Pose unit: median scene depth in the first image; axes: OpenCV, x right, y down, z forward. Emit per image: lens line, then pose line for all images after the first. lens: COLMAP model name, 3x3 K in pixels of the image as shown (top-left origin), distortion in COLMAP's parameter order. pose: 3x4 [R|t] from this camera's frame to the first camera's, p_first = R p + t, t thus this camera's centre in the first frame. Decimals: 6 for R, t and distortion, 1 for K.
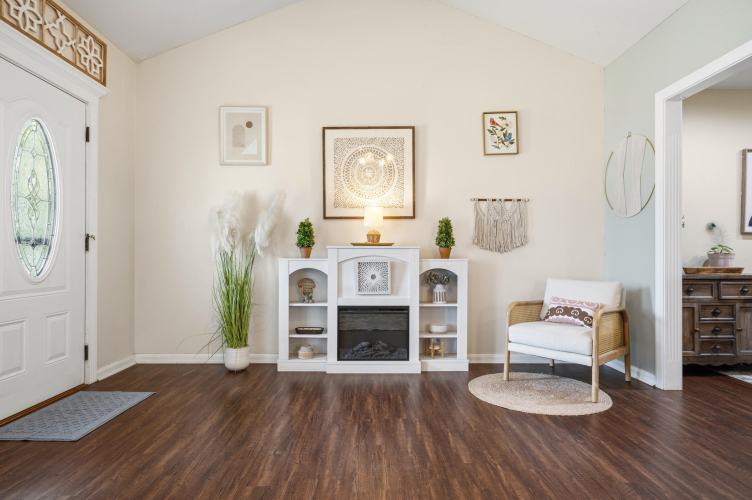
lens RADIAL K [[427.2, 0, 371.6], [0, 427.2, 253.3], [0, 0, 1]] dist [0.000583, -0.001801]
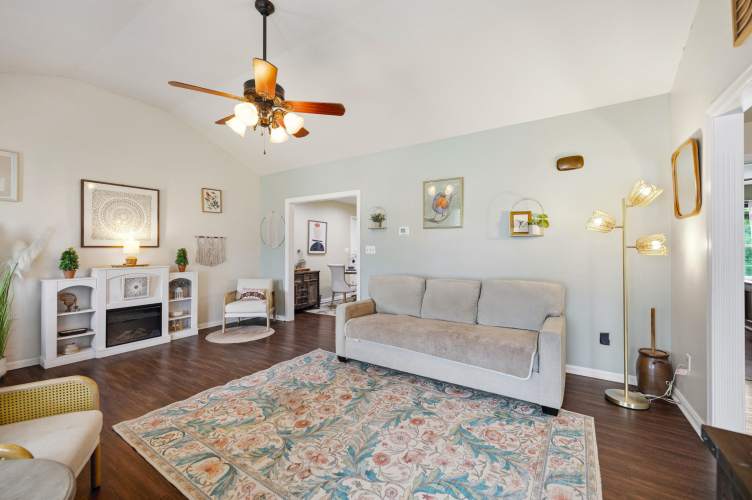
lens RADIAL K [[306.4, 0, 376.5], [0, 306.4, 248.8], [0, 0, 1]] dist [-0.003293, -0.000639]
pose [[0.542402, 0.001022, 0.840119, -0.446978], [-0.004124, 0.999990, 0.001446, -0.087592], [-0.840109, -0.004249, 0.542401, -0.322054]]
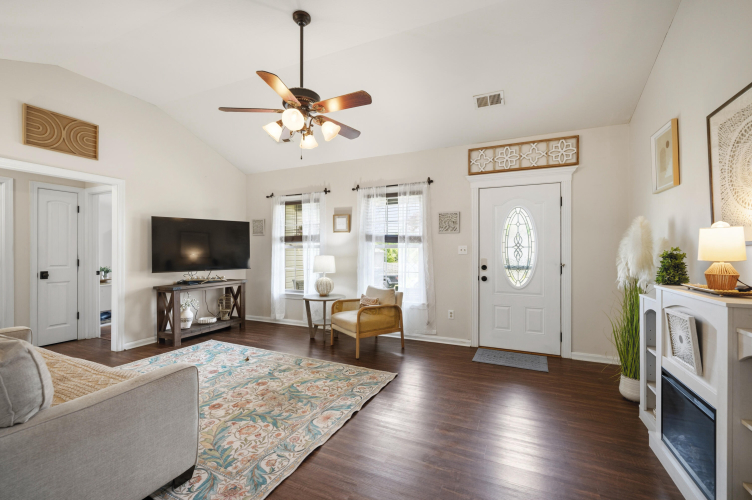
lens RADIAL K [[313.0, 0, 373.5], [0, 313.0, 249.5], [0, 0, 1]] dist [-0.000558, -0.000771]
pose [[-0.425440, -0.008651, -0.904945, 0.628620], [0.004470, 0.999922, -0.011661, -0.077597], [0.904976, -0.009006, -0.425368, 0.770418]]
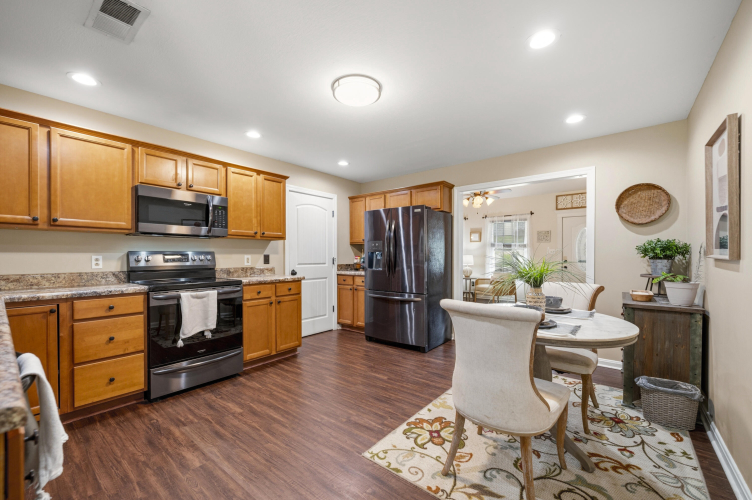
lens RADIAL K [[306.4, 0, 371.7], [0, 306.4, 257.3], [0, 0, 1]] dist [-0.003293, -0.000639]
pose [[-0.641784, 0.003018, -0.766879, 1.755527], [0.004467, 0.999990, 0.000196, -0.056329], [0.766872, -0.003300, -0.641791, 0.959382]]
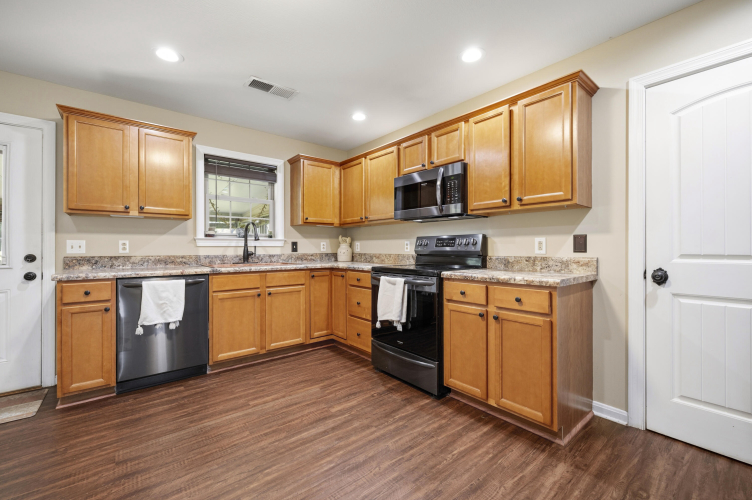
lens RADIAL K [[313.0, 0, 375.8], [0, 313.0, 247.8], [0, 0, 1]] dist [-0.000558, -0.000771]
pose [[-0.627166, 0.000659, 0.778885, 0.942437], [-0.003399, 0.999988, -0.003584, -0.039380], [-0.778878, -0.004895, -0.627156, 0.647948]]
